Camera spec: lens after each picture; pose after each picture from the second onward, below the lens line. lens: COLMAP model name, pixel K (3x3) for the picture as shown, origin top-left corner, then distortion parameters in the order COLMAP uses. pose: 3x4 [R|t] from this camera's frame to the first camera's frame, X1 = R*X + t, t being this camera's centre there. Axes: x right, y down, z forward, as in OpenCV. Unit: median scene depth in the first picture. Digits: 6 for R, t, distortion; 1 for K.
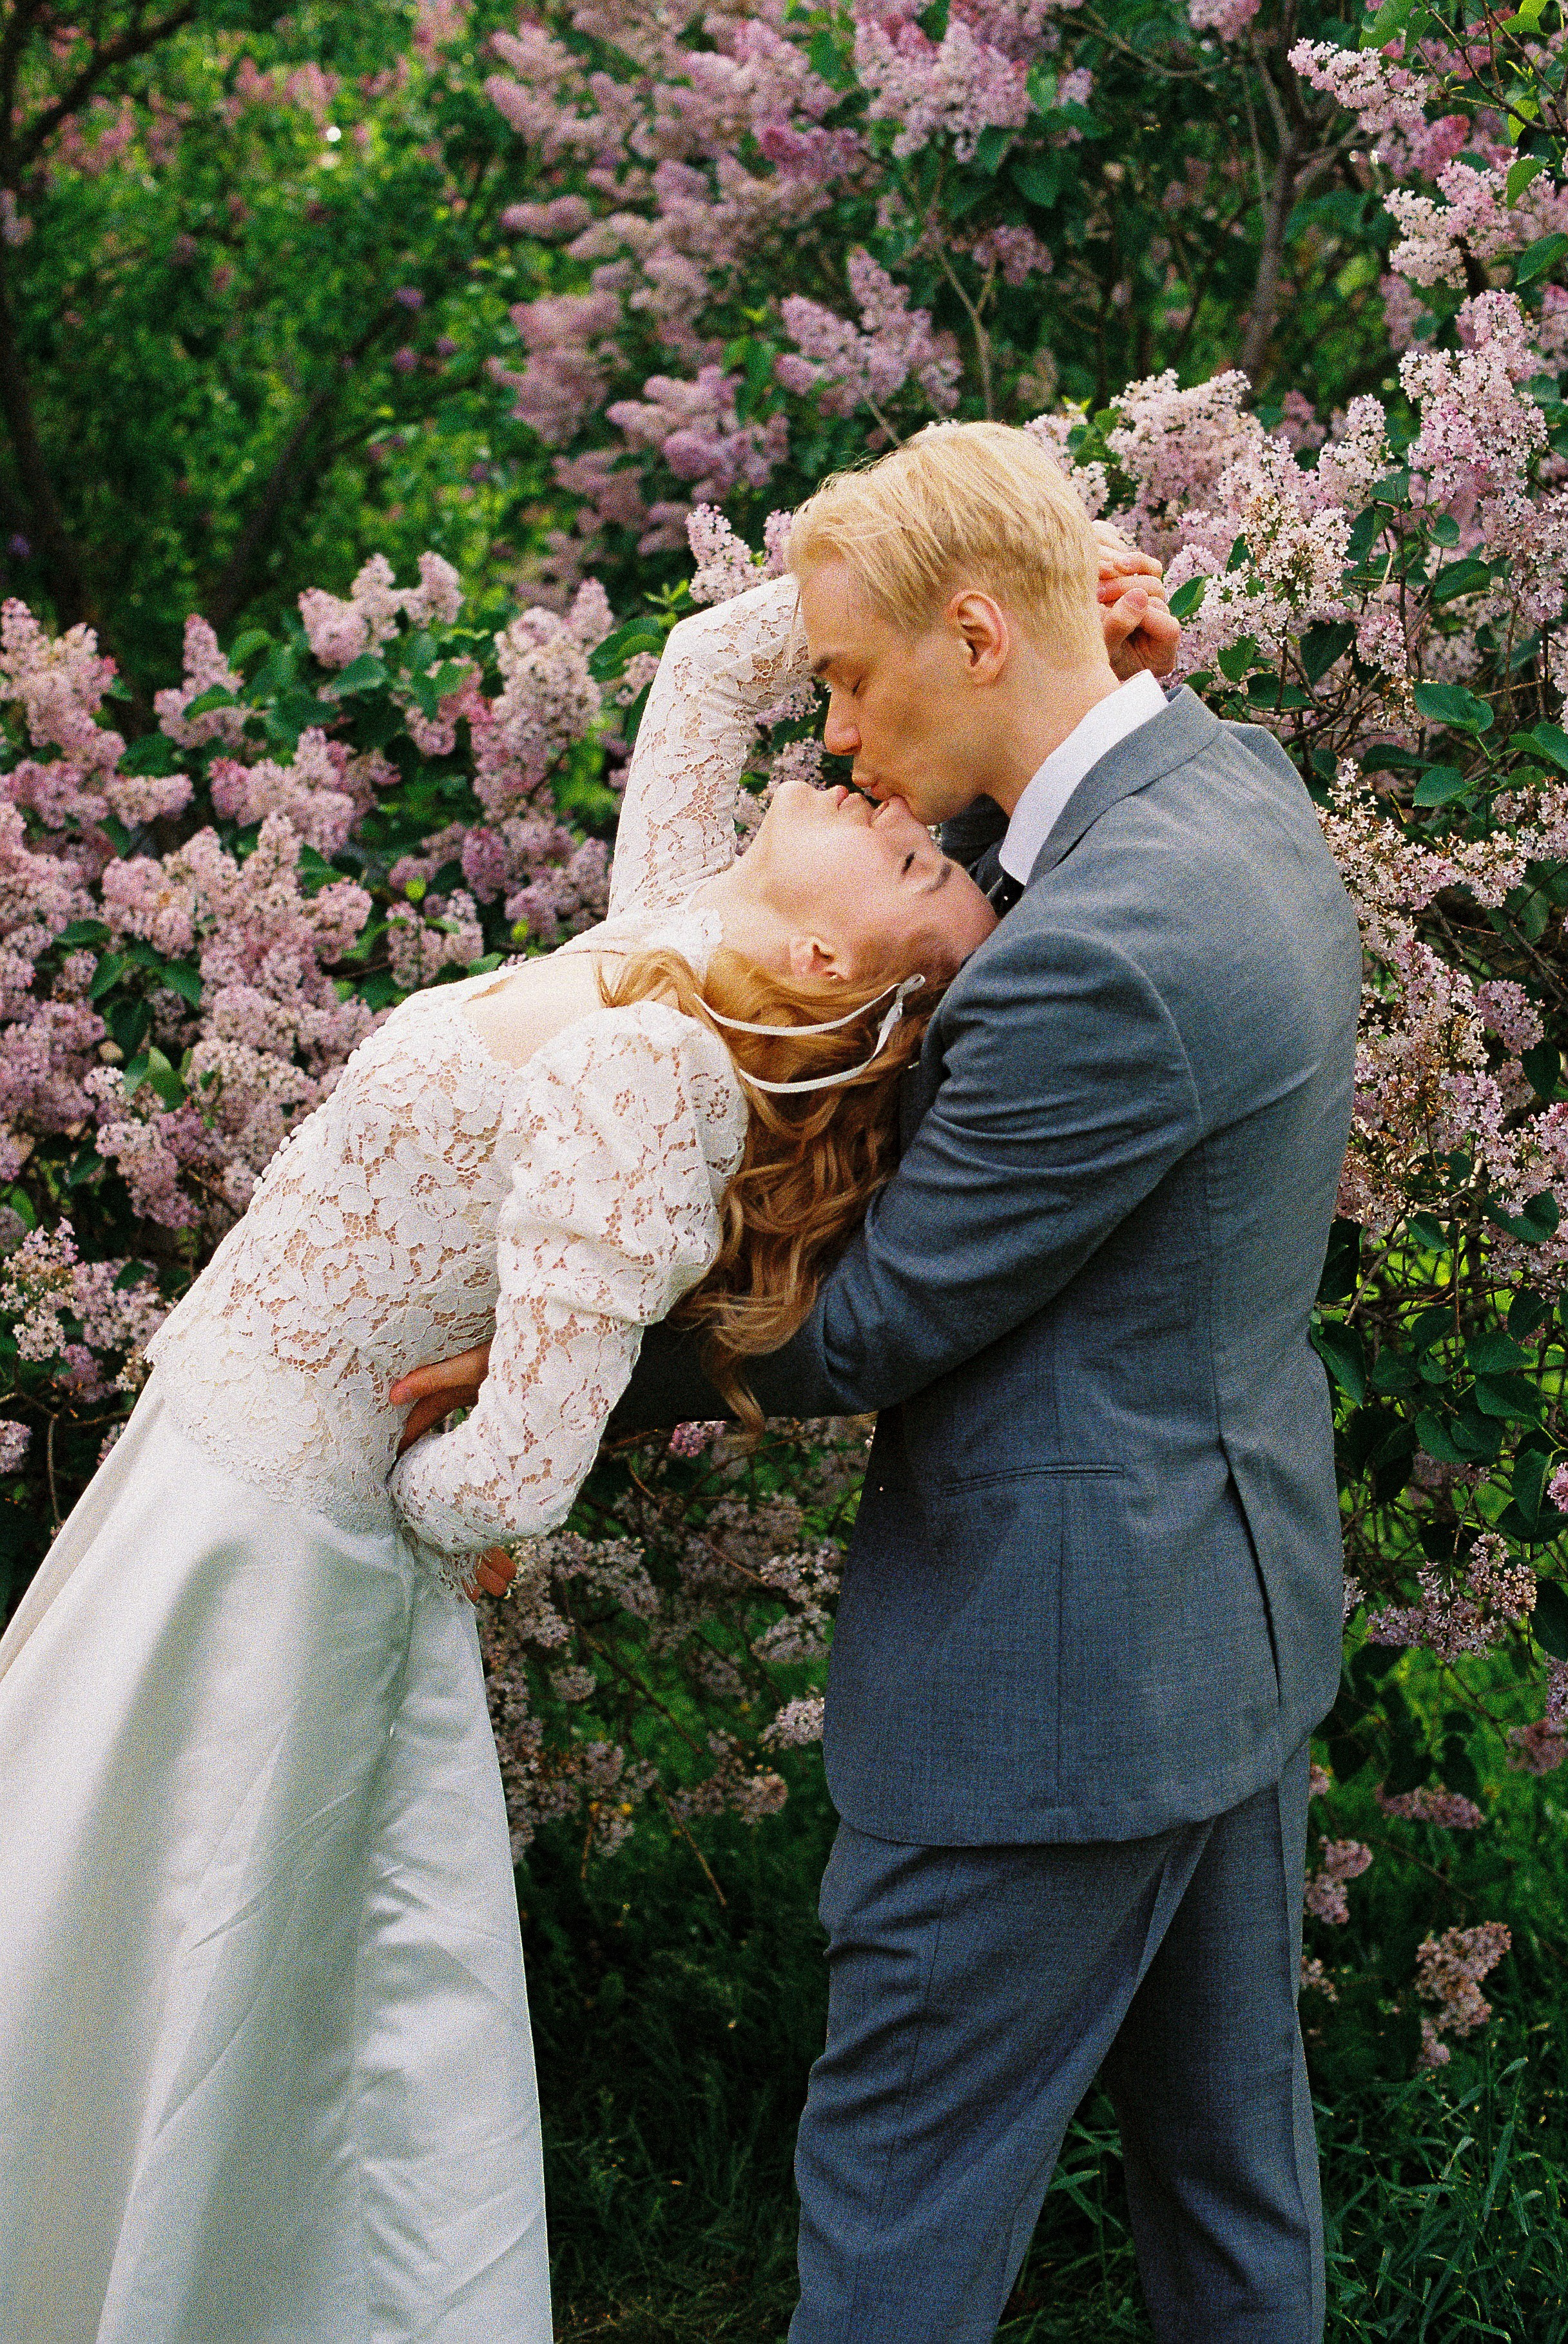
lens RADIAL K [[3178.4, 0, 784.0], [0, 3178.4, 1172.0], [0, 0, 1]] dist [-0.140828, 0.025449]
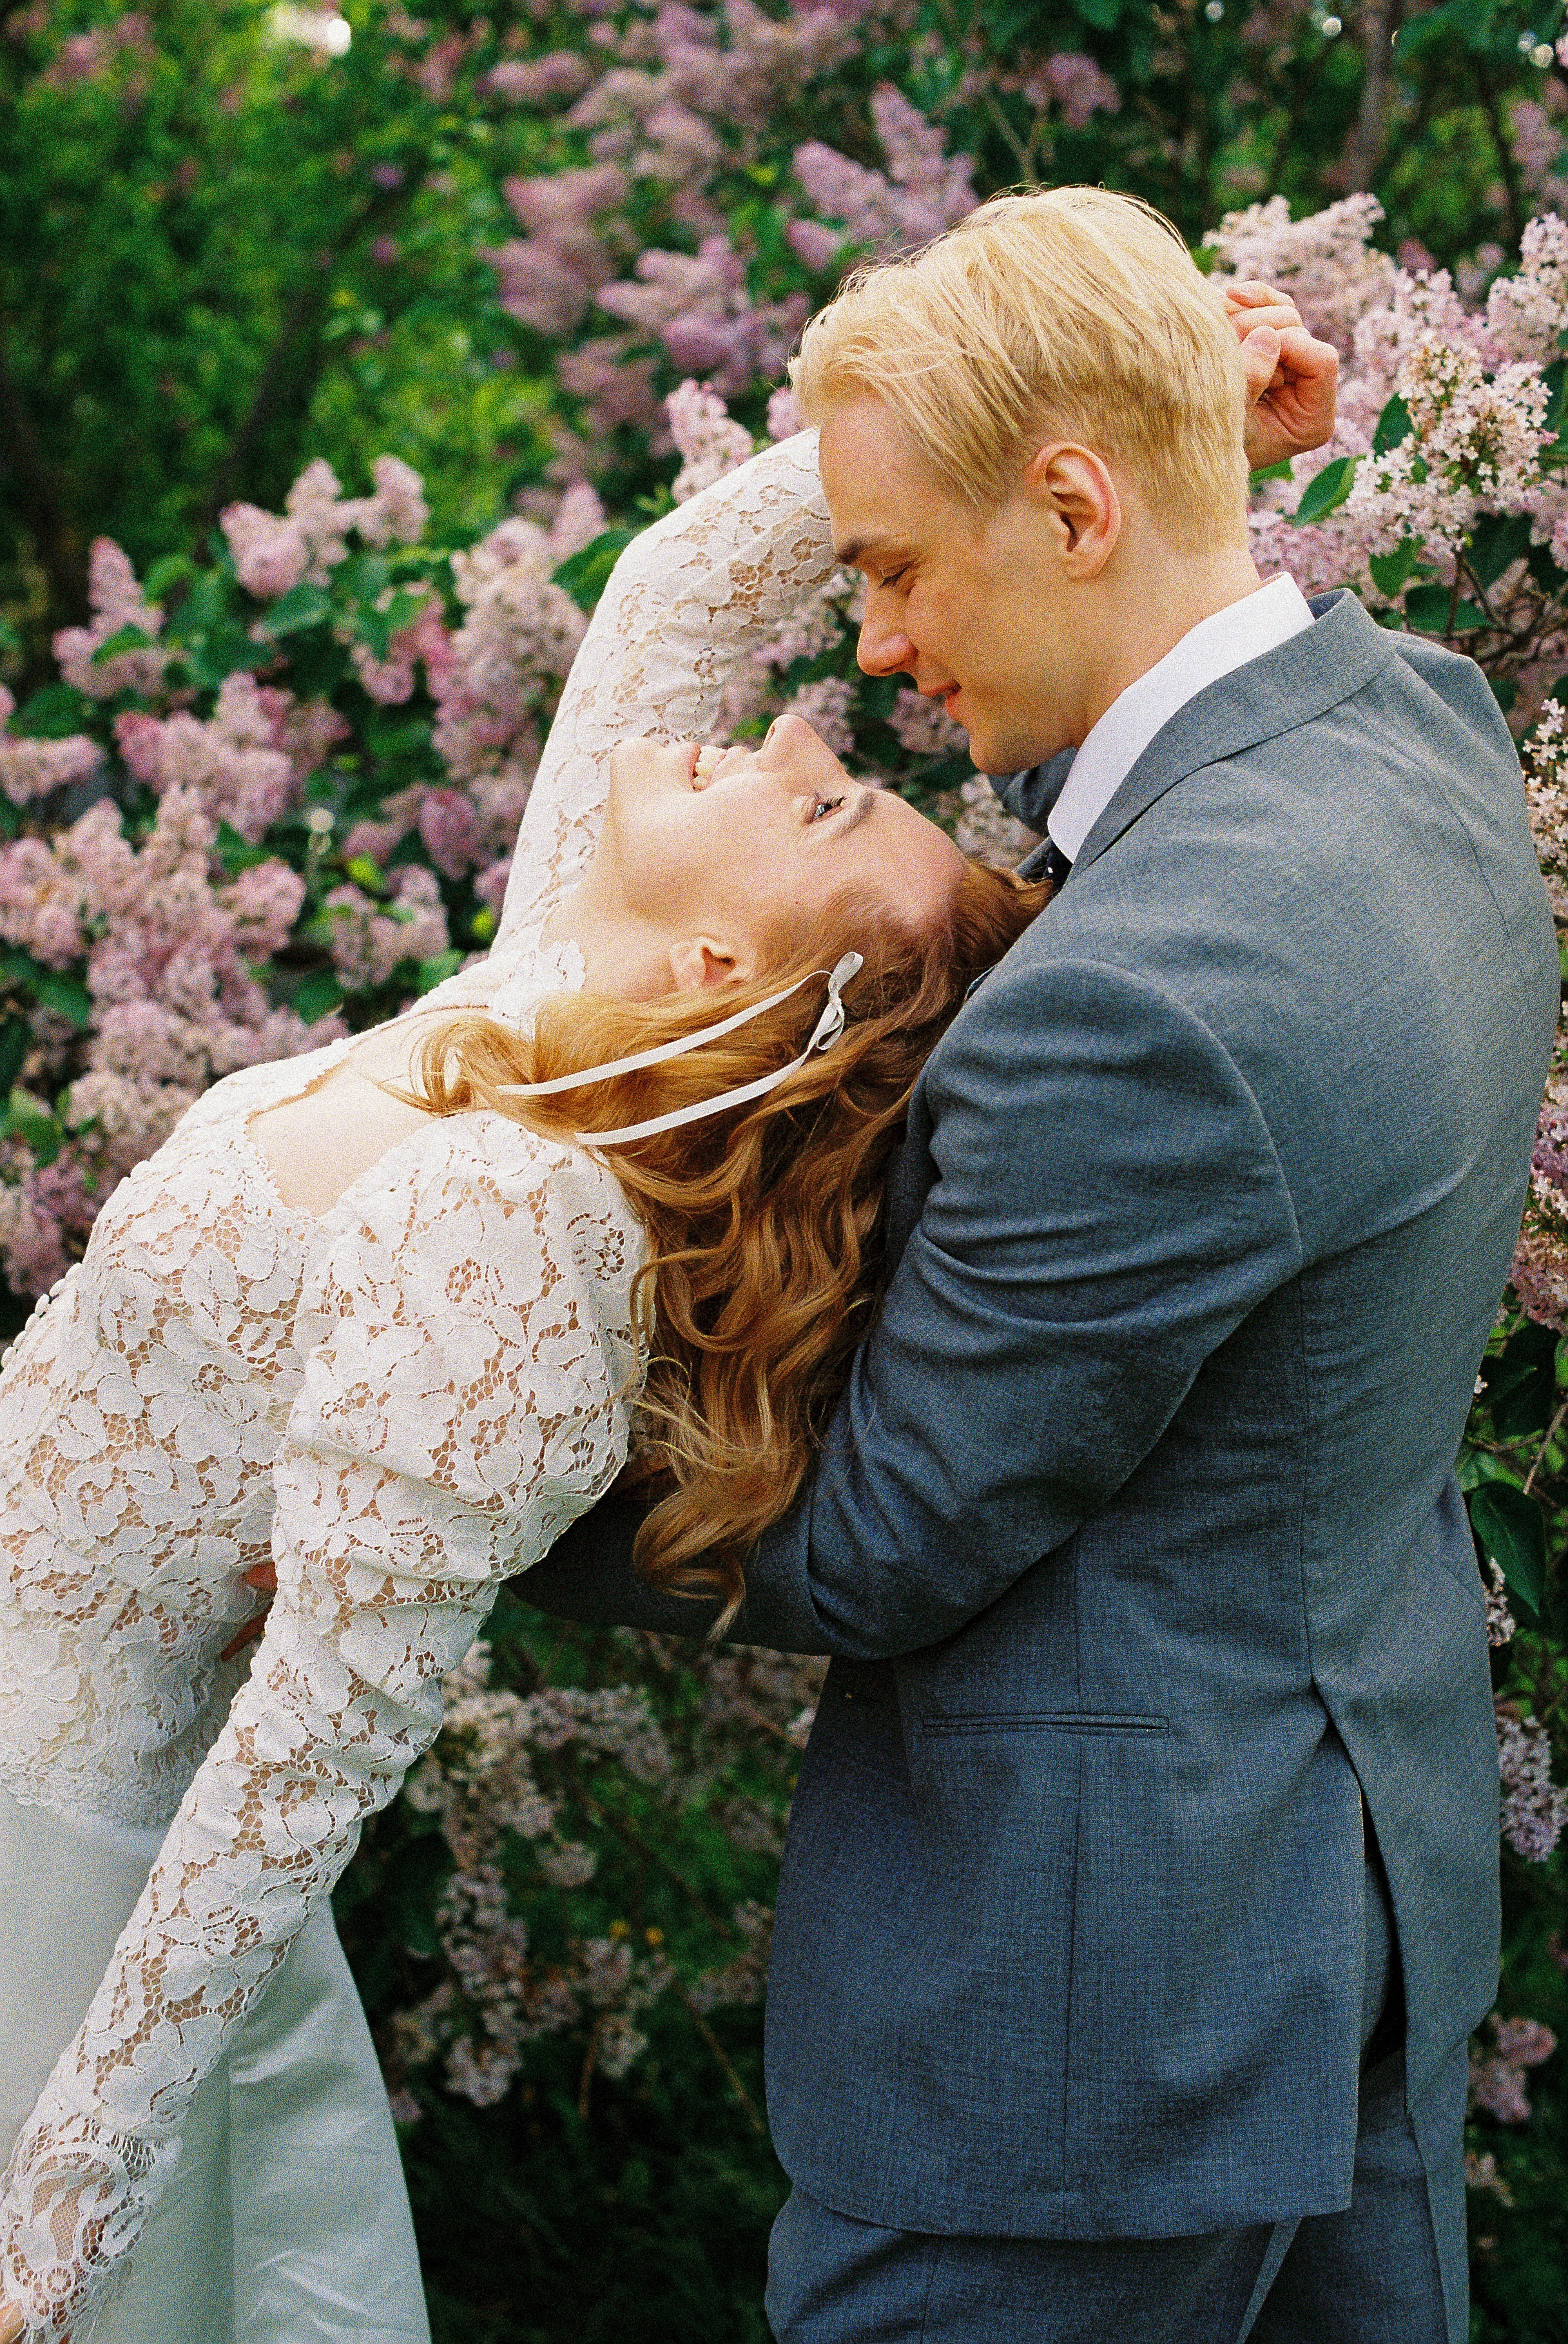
lens RADIAL K [[3178.4, 0, 784.0], [0, 3178.4, 1172.0], [0, 0, 1]] dist [-0.140828, 0.025449]
pose [[0.999574, -0.021334, -0.019908, 0.007282], [0.021907, 0.999339, 0.029011, -0.031954], [0.019276, -0.029435, 0.999381, 0.178890]]
